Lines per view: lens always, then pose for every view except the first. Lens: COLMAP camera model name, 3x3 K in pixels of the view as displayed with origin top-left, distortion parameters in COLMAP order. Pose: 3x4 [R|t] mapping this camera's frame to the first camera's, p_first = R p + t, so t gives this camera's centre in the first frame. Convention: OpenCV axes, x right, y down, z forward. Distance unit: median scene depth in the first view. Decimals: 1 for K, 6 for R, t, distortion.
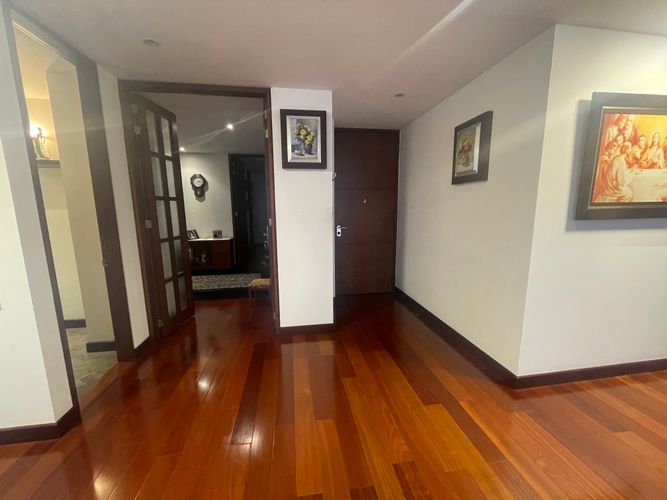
lens RADIAL K [[269.2, 0, 335.1], [0, 269.2, 249.7], [0, 0, 1]] dist [-0.003652, 0.001001]
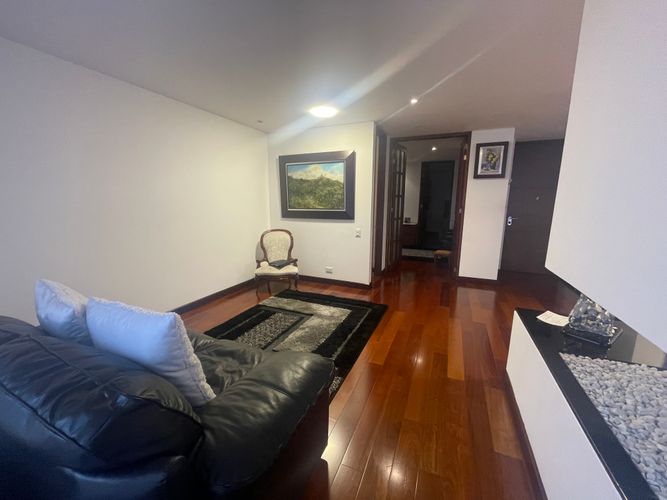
lens RADIAL K [[269.2, 0, 334.8], [0, 269.2, 246.1], [0, 0, 1]] dist [-0.003652, 0.001001]
pose [[0.839479, 0.107237, -0.532706, 0.012261], [-0.101498, 0.994025, 0.040156, 0.113240], [0.533829, 0.020358, 0.845347, -0.738480]]
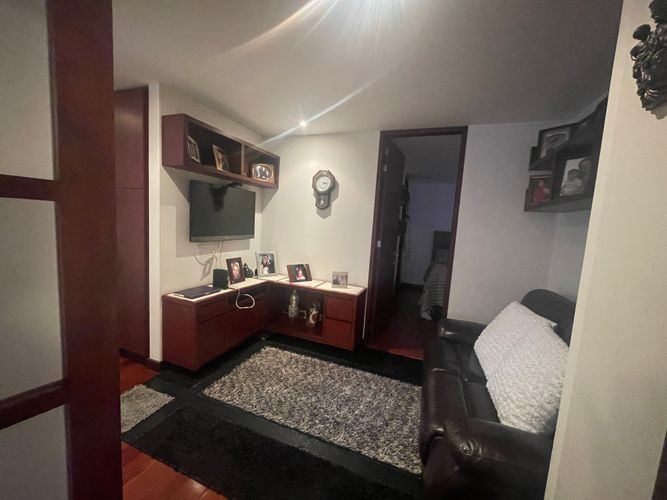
lens RADIAL K [[269.2, 0, 331.7], [0, 269.2, 249.9], [0, 0, 1]] dist [-0.003652, 0.001001]
pose [[0.856192, 0.116541, -0.503342, -0.361470], [-0.151599, 0.988013, -0.029112, -0.187365], [0.493915, 0.101231, 0.863597, 1.005570]]
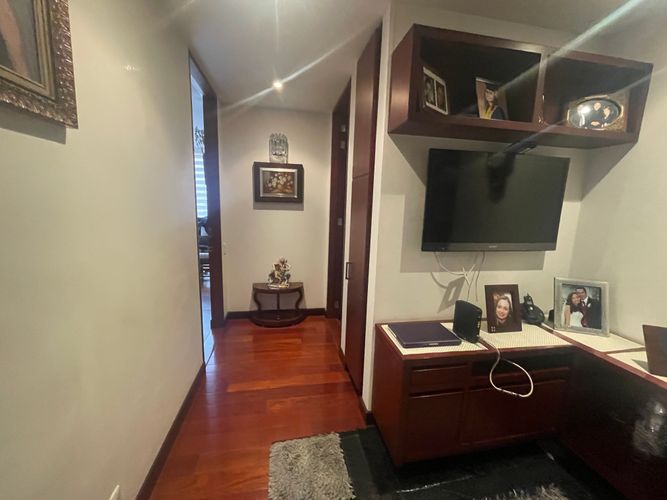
lens RADIAL K [[269.2, 0, 336.1], [0, 269.2, 248.2], [0, 0, 1]] dist [-0.003652, 0.001001]
pose [[0.025127, 0.168065, -0.985456, -0.660585], [-0.189594, 0.968677, 0.160370, -0.227565], [0.981541, 0.182807, 0.056204, 1.323307]]
